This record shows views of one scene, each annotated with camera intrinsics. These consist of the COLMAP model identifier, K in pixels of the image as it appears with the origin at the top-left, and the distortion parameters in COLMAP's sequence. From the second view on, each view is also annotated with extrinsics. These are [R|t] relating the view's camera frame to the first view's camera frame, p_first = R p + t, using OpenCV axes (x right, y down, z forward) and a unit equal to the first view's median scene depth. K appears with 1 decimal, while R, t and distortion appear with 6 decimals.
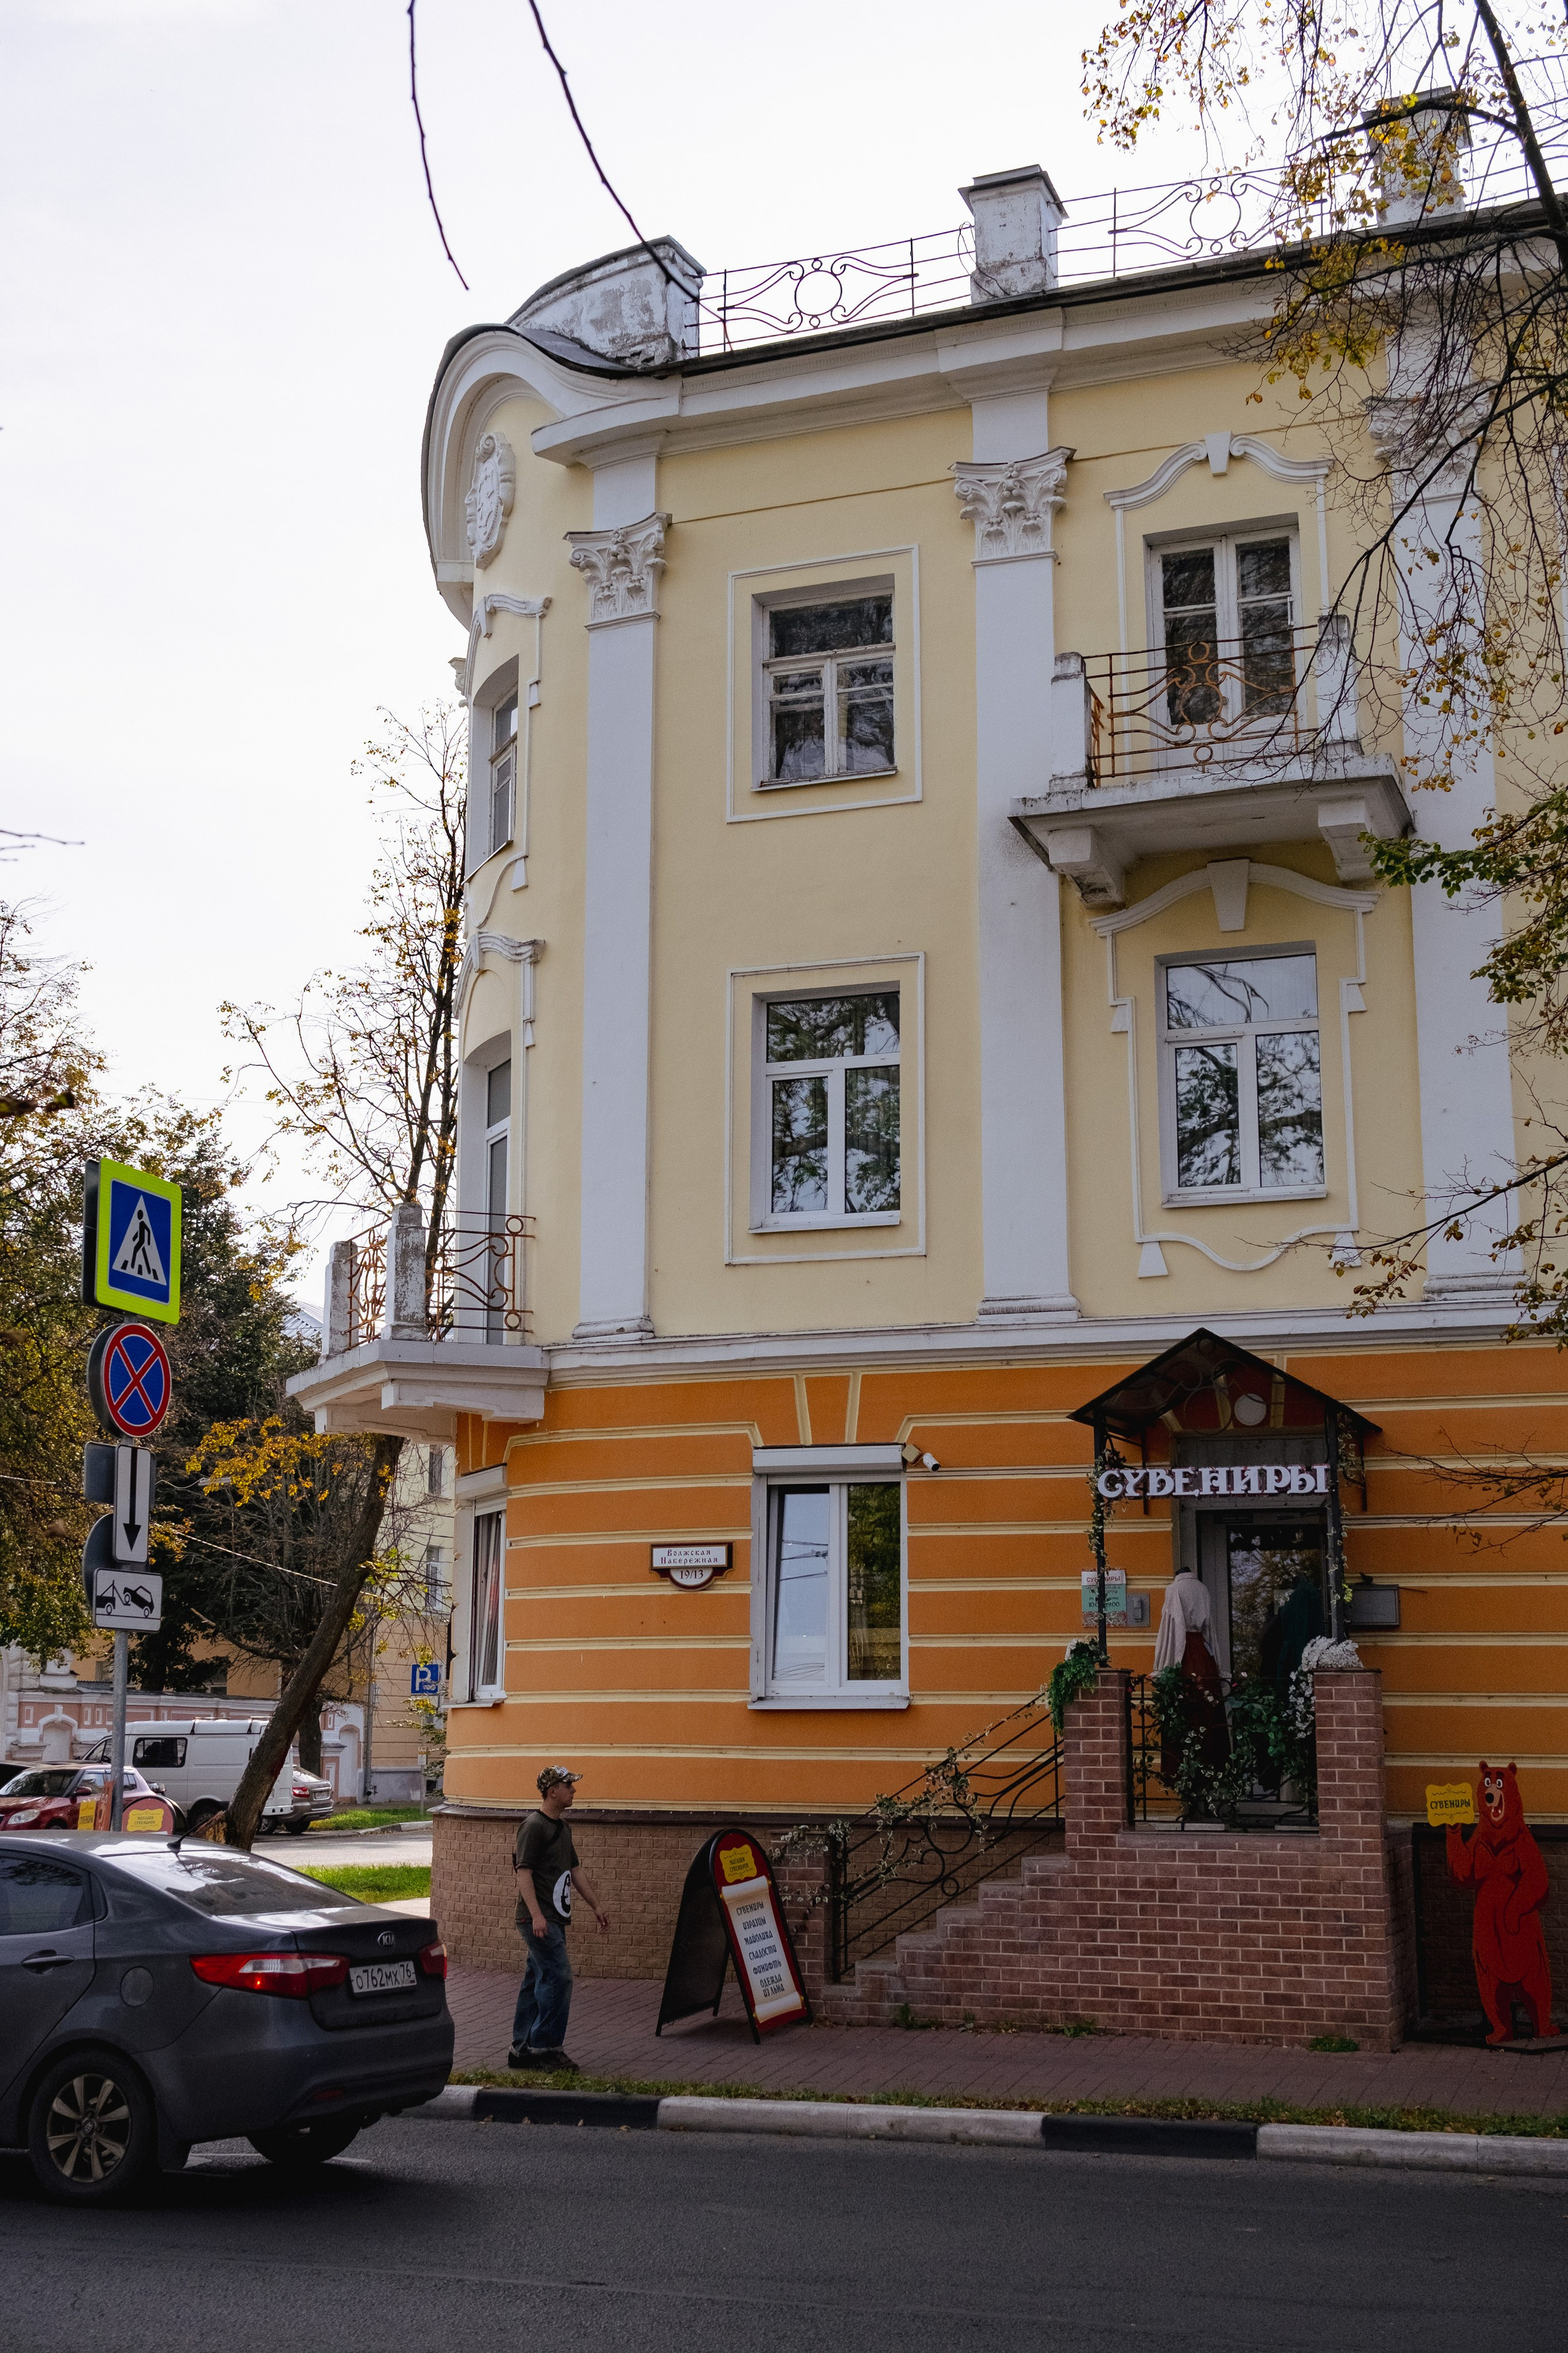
lens RADIAL K [[2697.7, 0, 791.7], [0, 2697.7, 1189.8], [0, 0, 1]] dist [-0.069856, 0.000000]
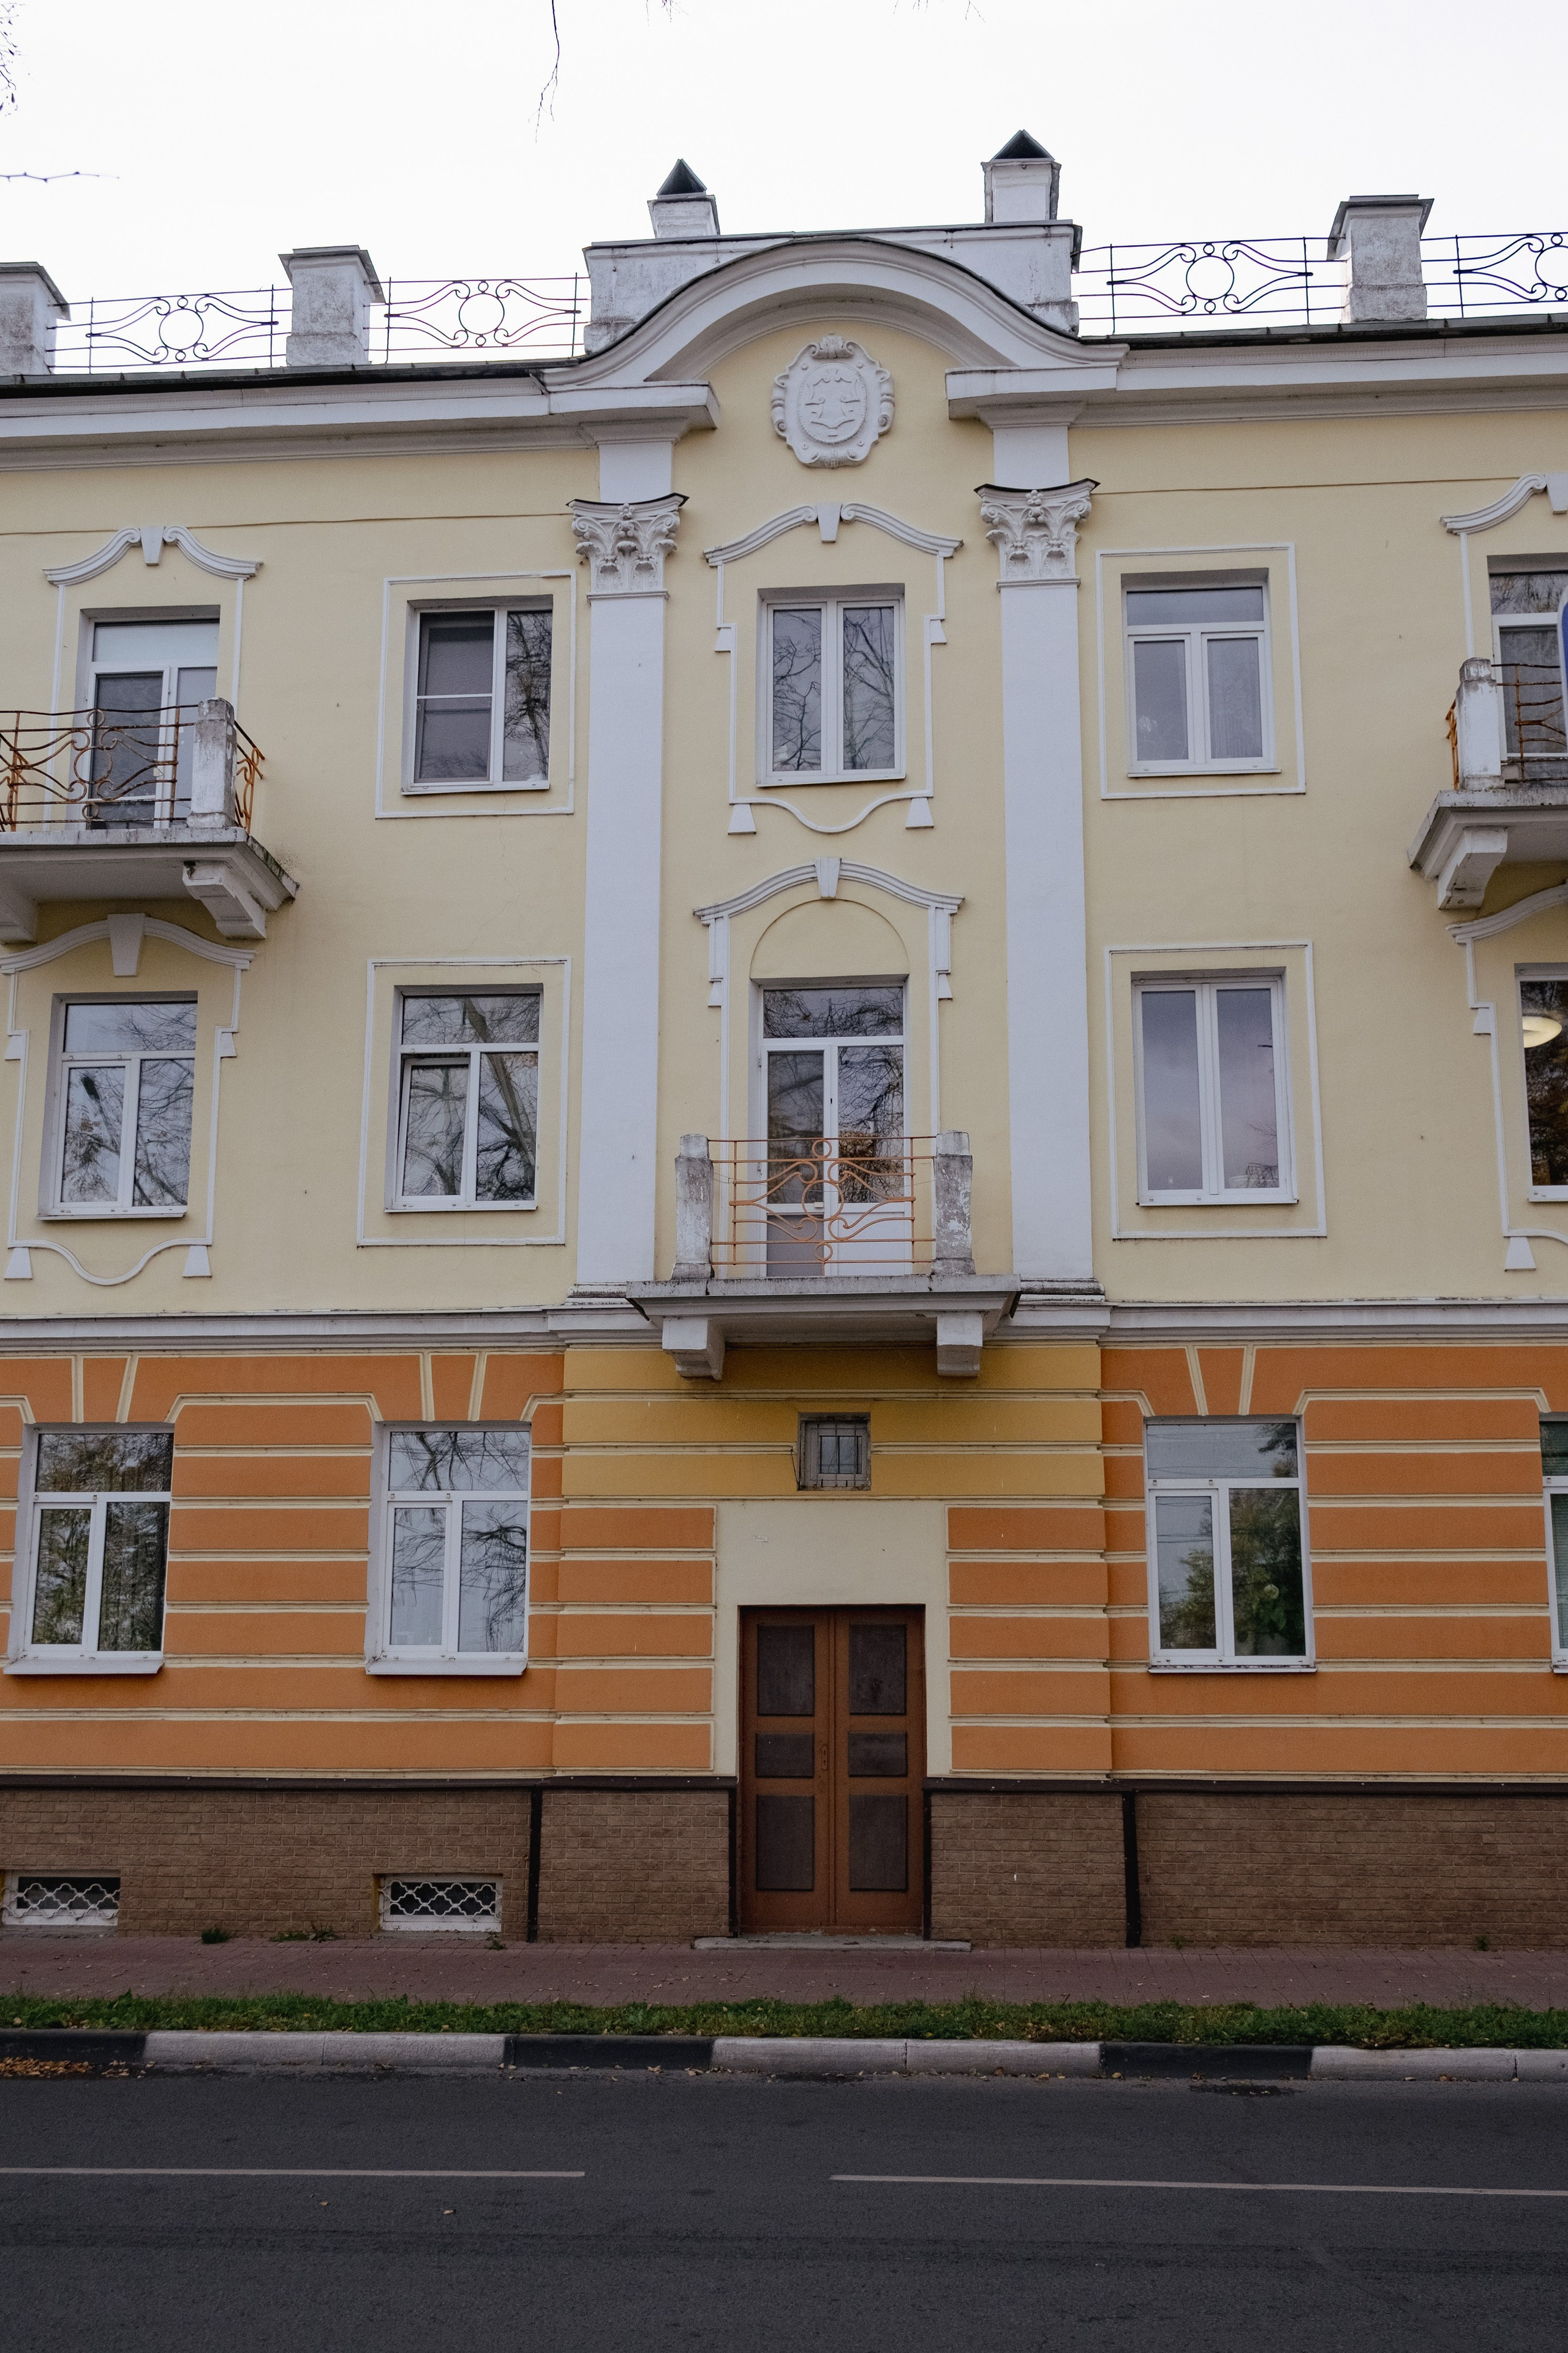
lens RADIAL K [[2455.1, 0, 767.5], [0, 2455.1, 1232.5], [0, 0, 1]] dist [-0.042253, 0.000000]
pose [[0.956410, 0.055644, 0.286678, -0.144732], [-0.059181, 0.998241, 0.003681, 0.011086], [-0.285969, -0.020486, 0.958020, 0.058011]]
